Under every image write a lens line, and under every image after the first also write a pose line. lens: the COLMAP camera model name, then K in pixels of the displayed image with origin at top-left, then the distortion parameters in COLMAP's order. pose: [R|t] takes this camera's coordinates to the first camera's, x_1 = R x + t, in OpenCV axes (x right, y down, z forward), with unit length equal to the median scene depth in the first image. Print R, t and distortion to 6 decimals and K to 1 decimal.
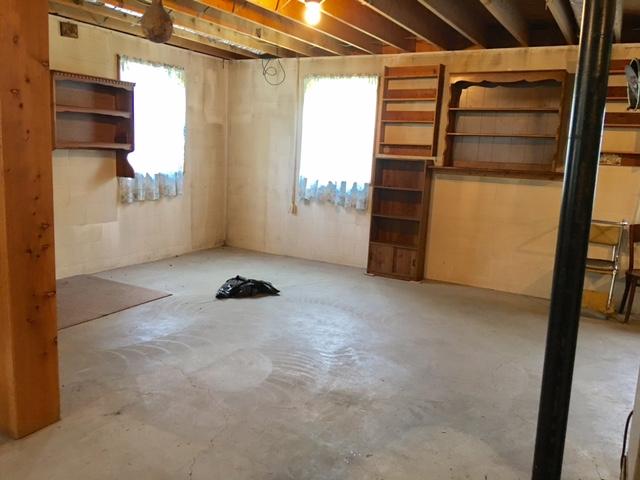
lens RADIAL K [[543.3, 0, 319.6], [0, 543.3, 239.5], [0, 0, 1]] dist [0.100924, -0.117996]
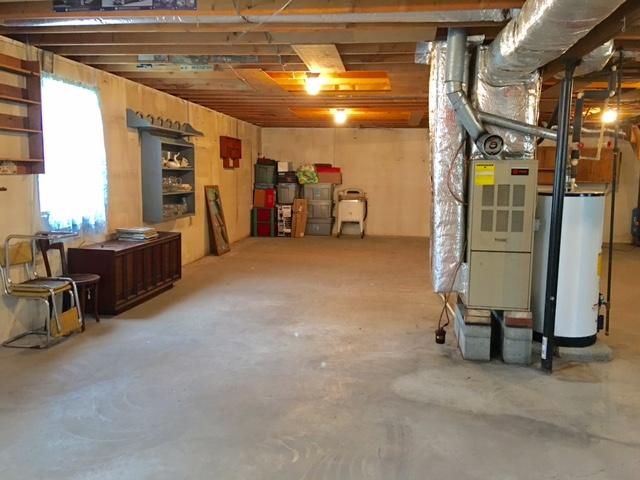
lens RADIAL K [[543.3, 0, 318.7], [0, 543.3, 236.2], [0, 0, 1]] dist [0.100924, -0.117996]
pose [[-0.367063, -0.164901, 0.915463, -0.625100], [0.119622, 0.967621, 0.222260, -0.235945], [-0.922472, 0.191093, -0.335452, 1.156149]]
